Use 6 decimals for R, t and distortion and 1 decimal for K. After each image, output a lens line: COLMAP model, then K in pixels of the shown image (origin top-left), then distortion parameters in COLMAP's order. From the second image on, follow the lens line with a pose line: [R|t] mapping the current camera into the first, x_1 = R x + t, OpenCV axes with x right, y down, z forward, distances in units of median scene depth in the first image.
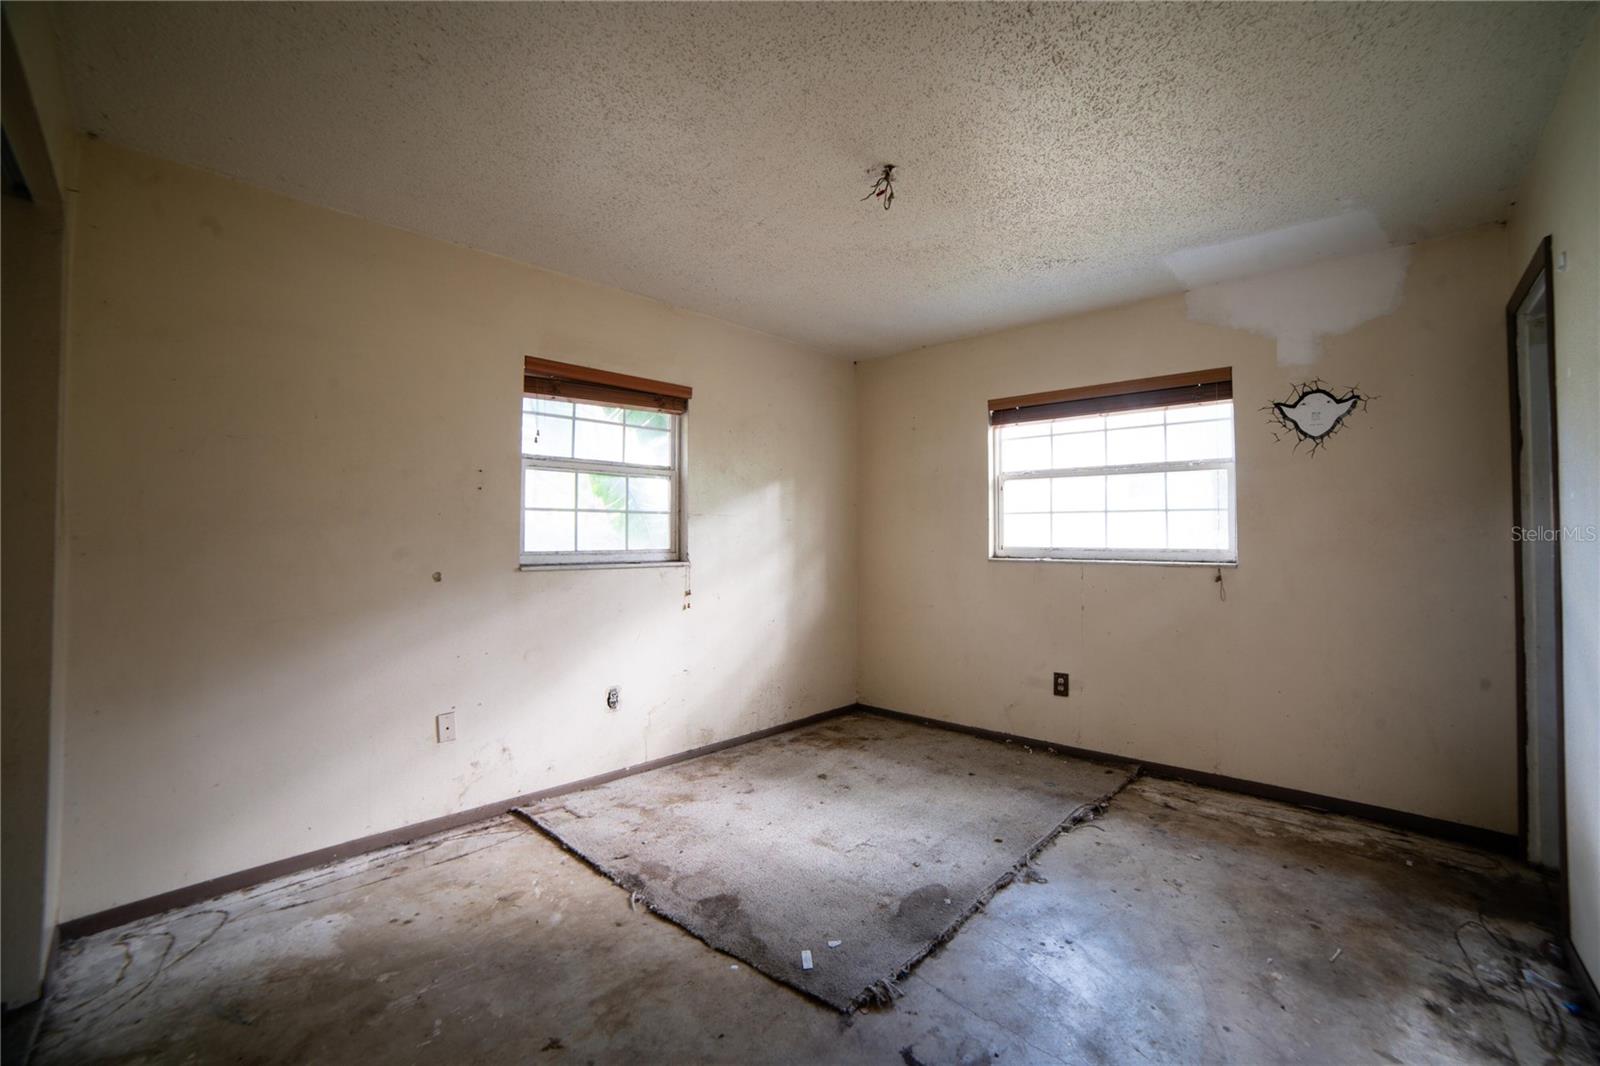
lens RADIAL K [[661.7, 0, 820.9], [0, 661.7, 522.6], [0, 0, 1]] dist [-0.109993, 0.040282]
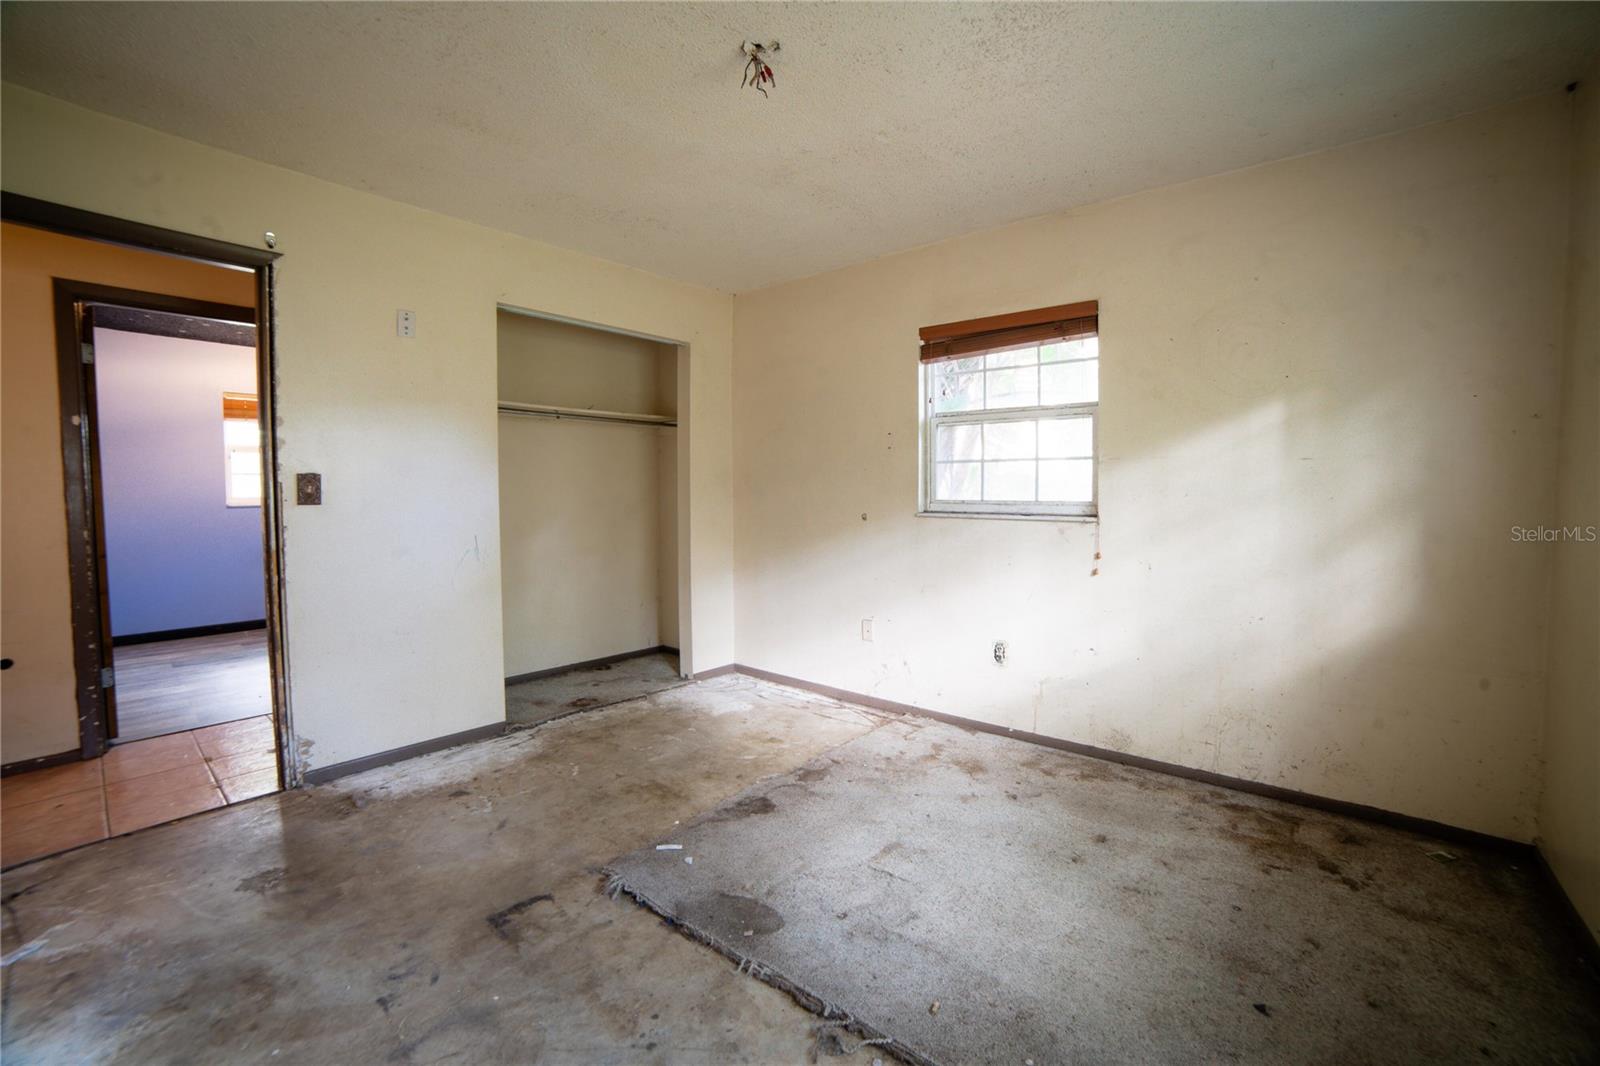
lens RADIAL K [[661.7, 0, 820.9], [0, 661.7, 522.6], [0, 0, 1]] dist [-0.109993, 0.040282]
pose [[0.047894, 0.048926, -0.997653, 0.661928], [0.023885, 0.998458, 0.050112, 0.020612], [0.998567, -0.026229, 0.046652, 0.715314]]
